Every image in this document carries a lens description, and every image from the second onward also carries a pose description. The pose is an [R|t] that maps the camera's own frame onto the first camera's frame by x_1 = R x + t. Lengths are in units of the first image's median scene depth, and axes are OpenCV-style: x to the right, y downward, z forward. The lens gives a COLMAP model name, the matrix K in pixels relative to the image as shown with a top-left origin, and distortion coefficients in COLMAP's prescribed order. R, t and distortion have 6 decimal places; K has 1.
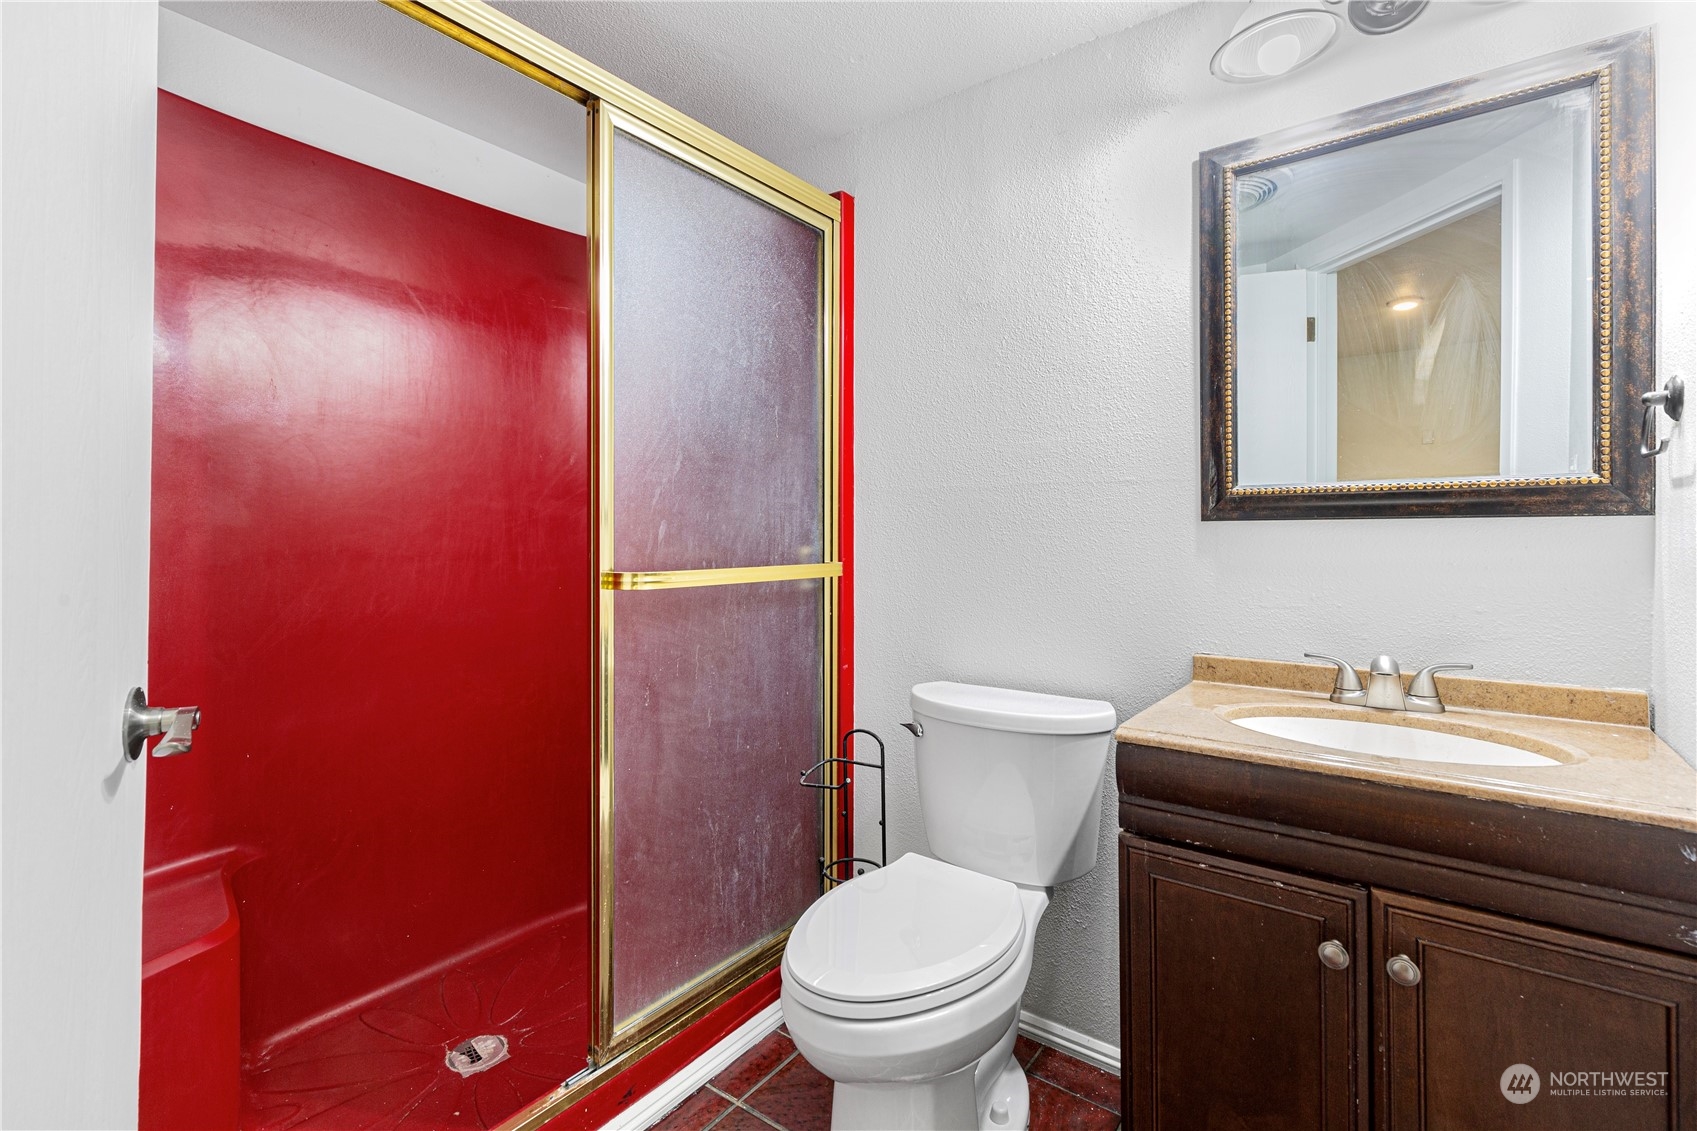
lens RADIAL K [[760.4, 0, 856.7], [0, 760.4, 563.7], [0, 0, 1]] dist [0.002533, -0.000070]
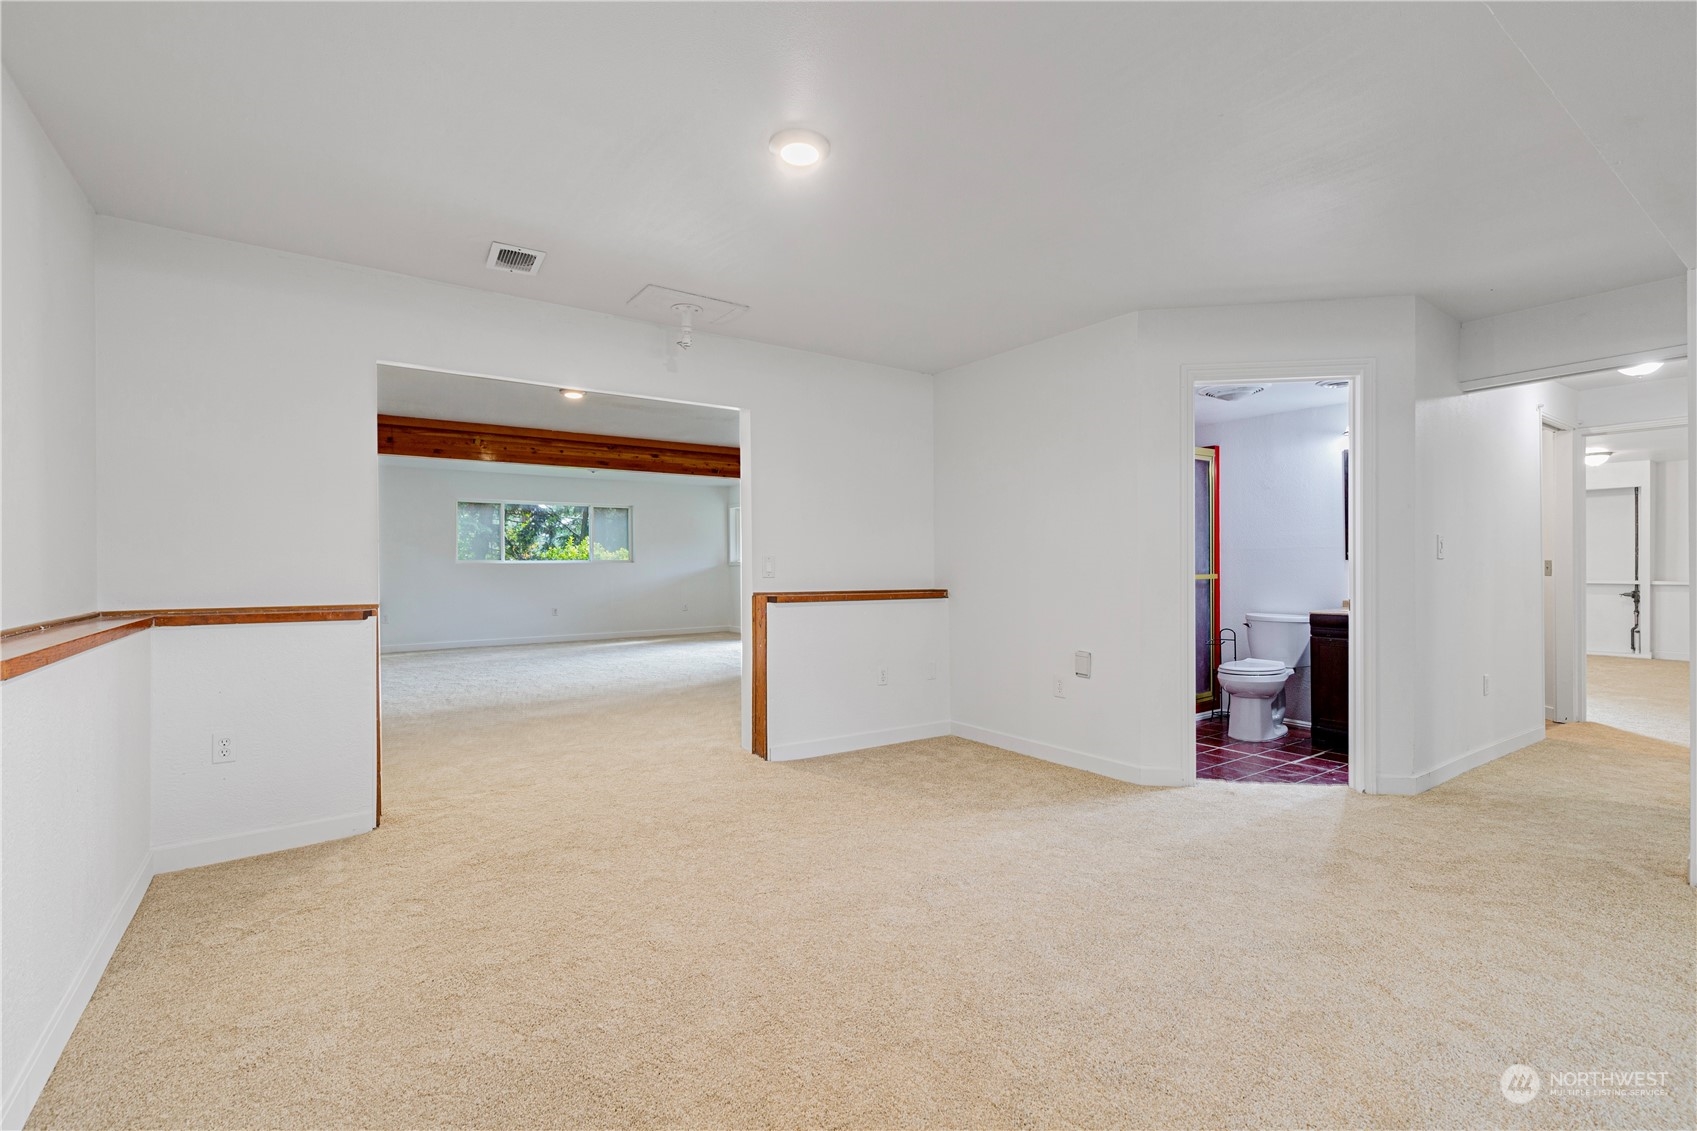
lens RADIAL K [[760.4, 0, 856.7], [0, 760.4, 563.7], [0, 0, 1]] dist [0.002533, -0.000070]
pose [[0.953953, 0.006110, -0.299895, -0.473341], [-0.014316, 0.999581, -0.025174, 0.053096], [0.299615, 0.028308, 0.953640, -2.262158]]
